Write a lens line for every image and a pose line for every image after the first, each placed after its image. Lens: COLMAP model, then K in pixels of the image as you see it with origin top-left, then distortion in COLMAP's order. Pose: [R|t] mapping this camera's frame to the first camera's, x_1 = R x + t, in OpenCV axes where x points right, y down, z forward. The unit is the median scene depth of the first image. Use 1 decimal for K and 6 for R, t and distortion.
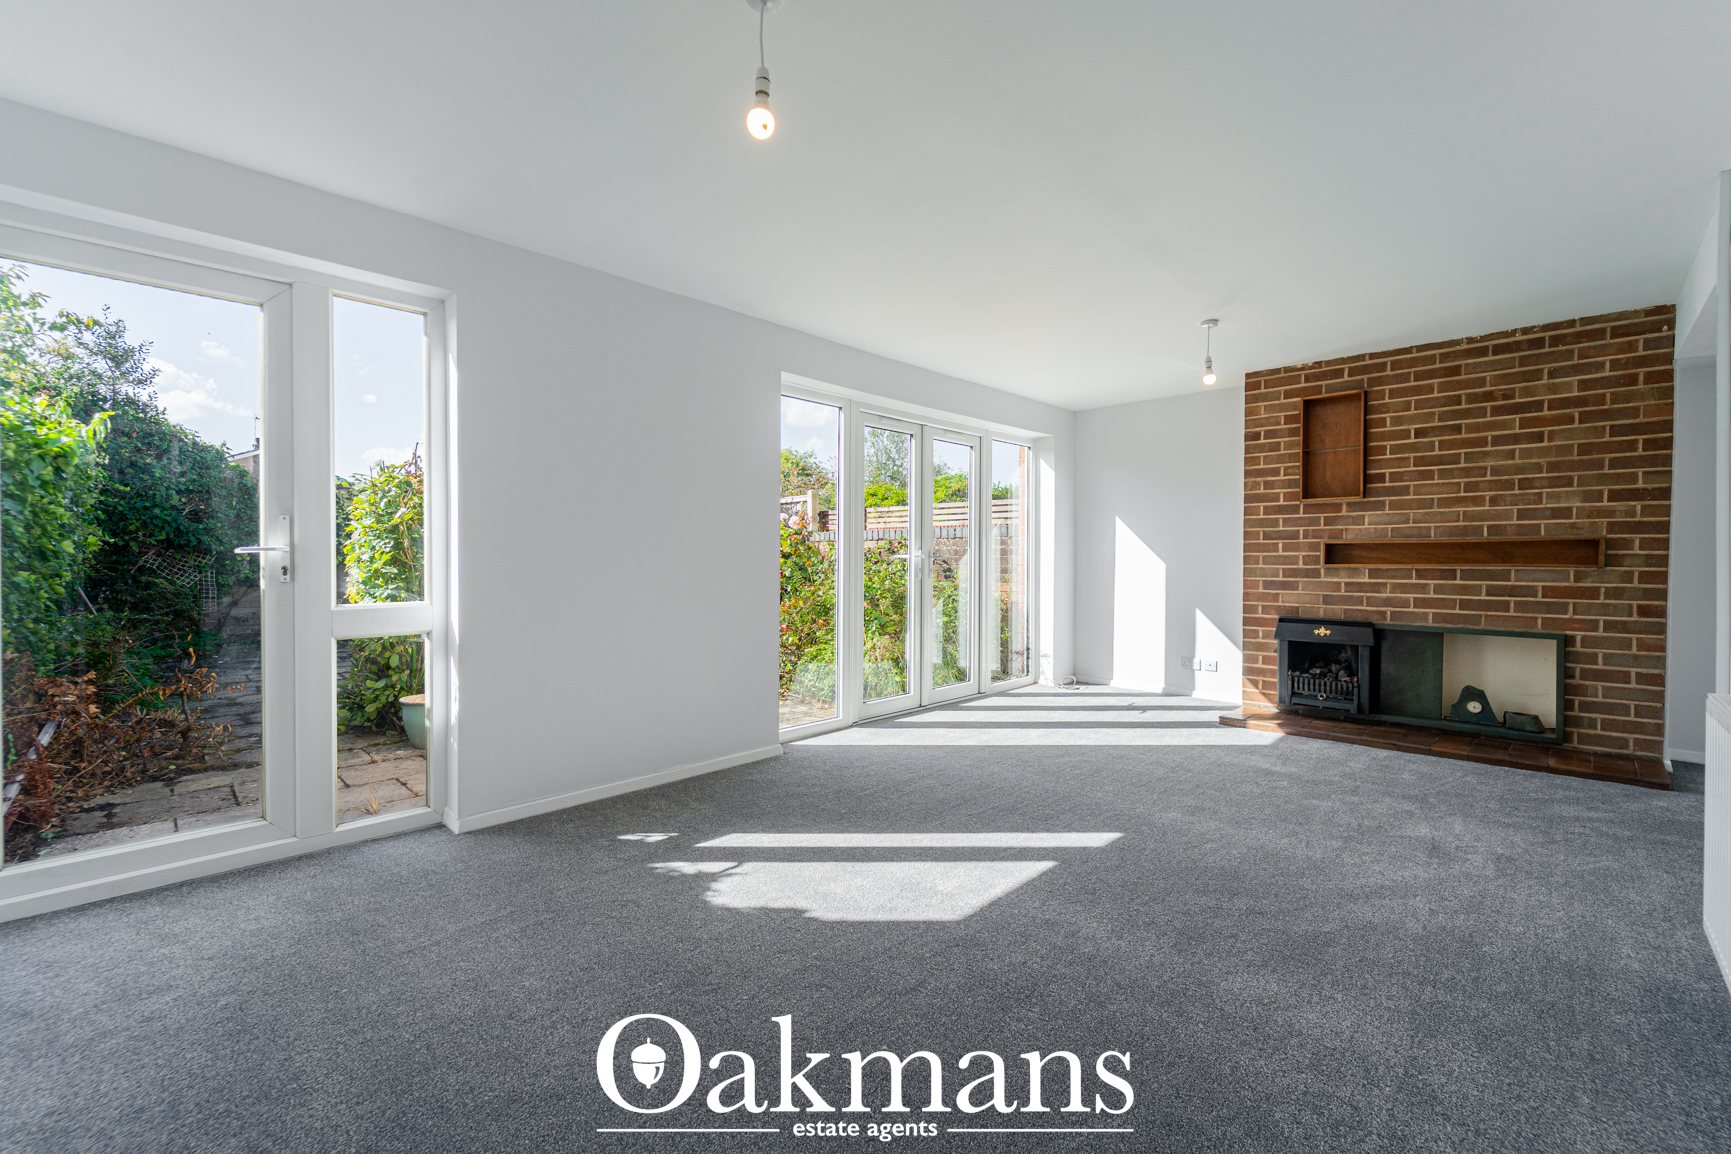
lens RADIAL K [[724.0, 0, 852.6], [0, 724.0, 567.3], [0, 0, 1]] dist [-0.003112, -0.000556]
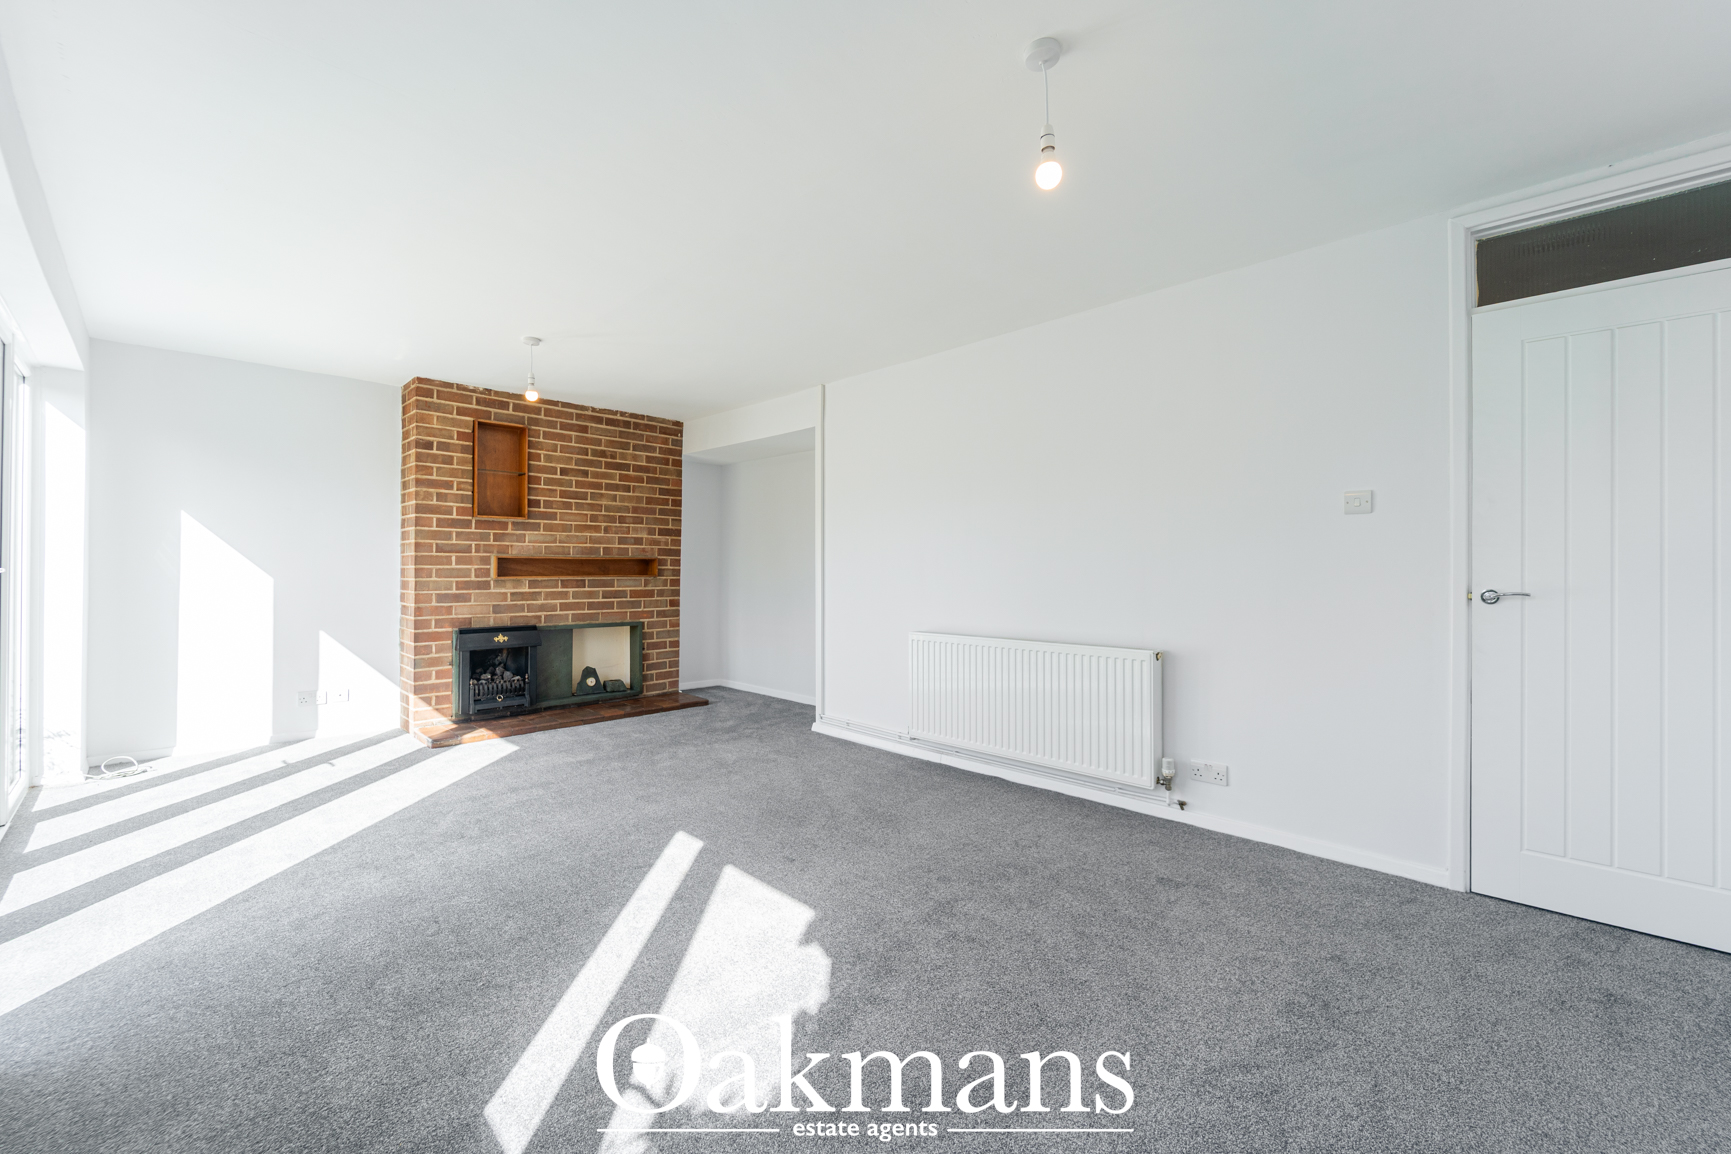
lens RADIAL K [[705.8, 0, 861.3], [0, 705.8, 568.4], [0, 0, 1]] dist [0.000831, 0.000089]
pose [[0.002187, 0.001937, 0.999996, -0.456012], [0.010189, 0.999946, -0.001960, -0.009998], [-0.999946, 0.010194, 0.002167, 0.494742]]
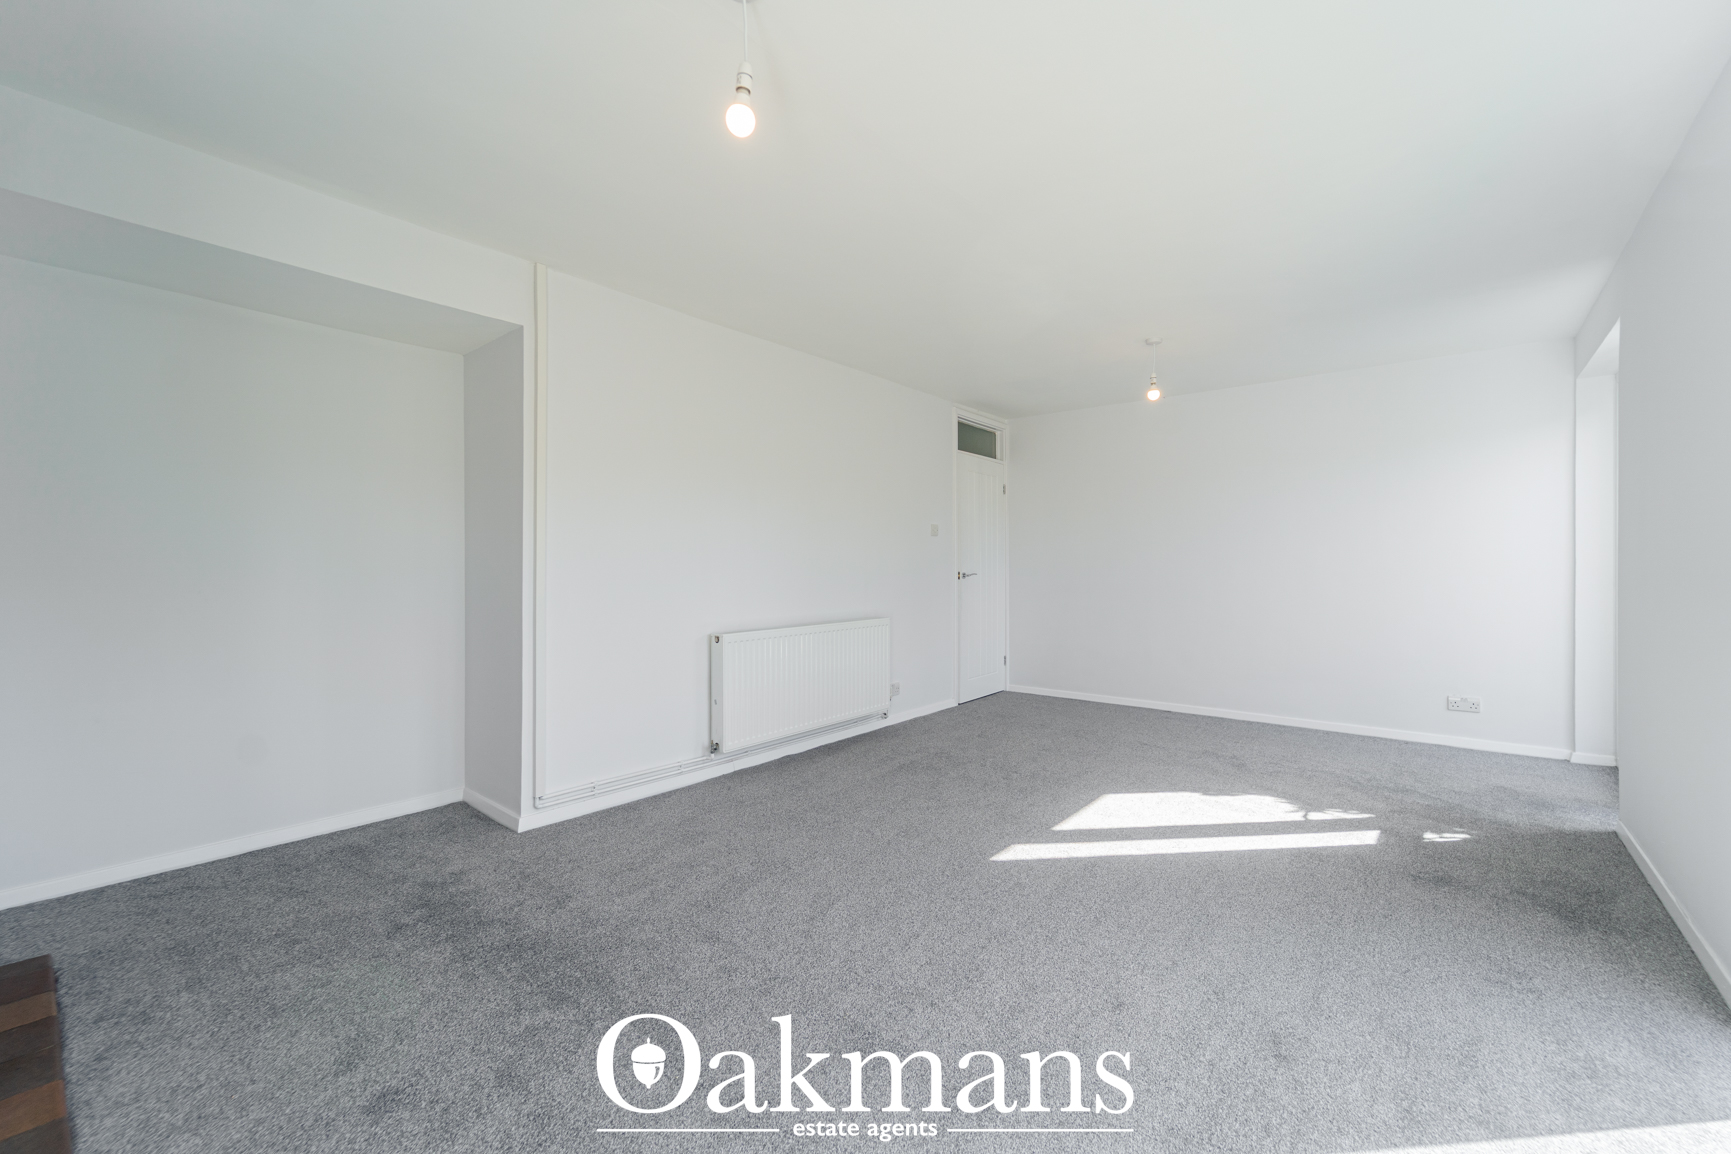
lens RADIAL K [[705.8, 0, 861.3], [0, 705.8, 568.4], [0, 0, 1]] dist [0.000831, 0.000089]
pose [[-0.995839, 0.000995, -0.091121, 0.427461], [-0.000315, 0.999897, 0.014359, -0.016248], [0.091126, 0.014328, -0.995736, 1.294807]]
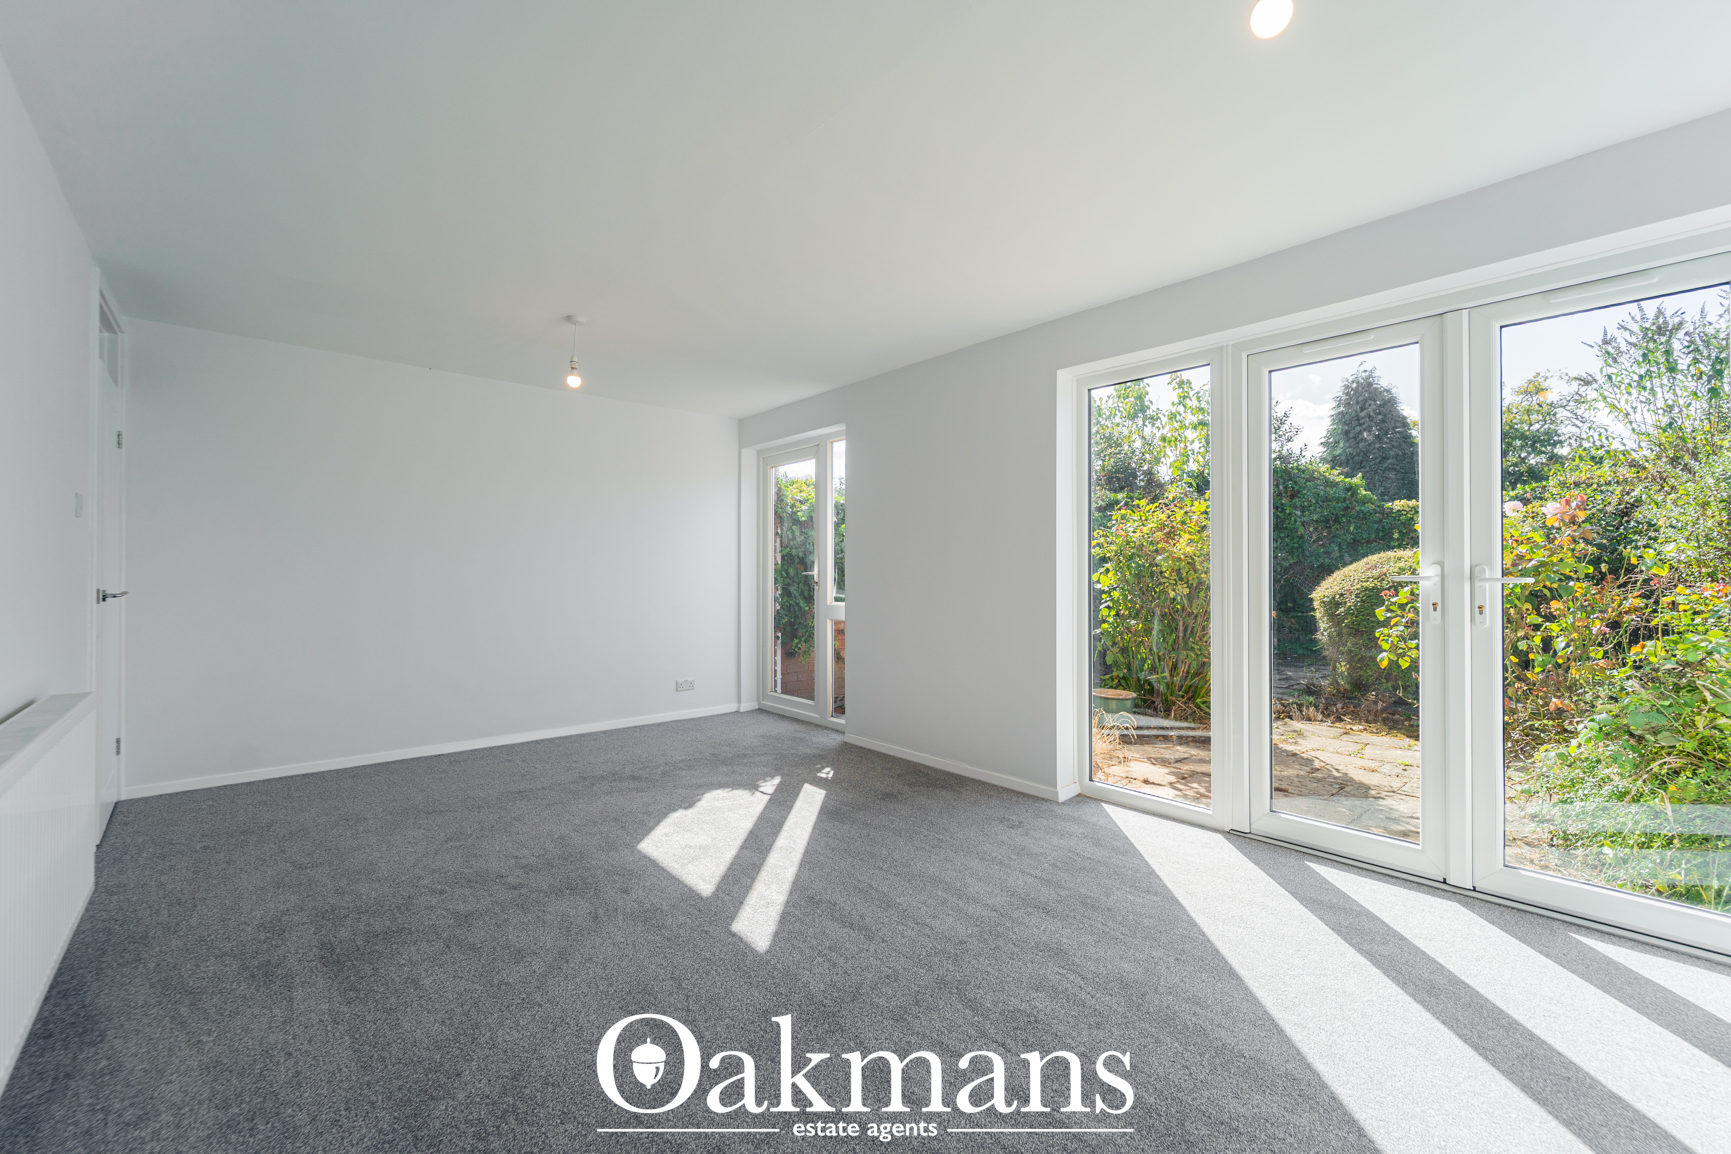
lens RADIAL K [[705.8, 0, 861.3], [0, 705.8, 568.4], [0, 0, 1]] dist [0.000831, 0.000089]
pose [[-0.072882, -0.009588, -0.997294, 0.749100], [-0.013817, 0.999868, -0.008603, -0.014830], [0.997245, 0.013153, -0.073005, 0.784569]]
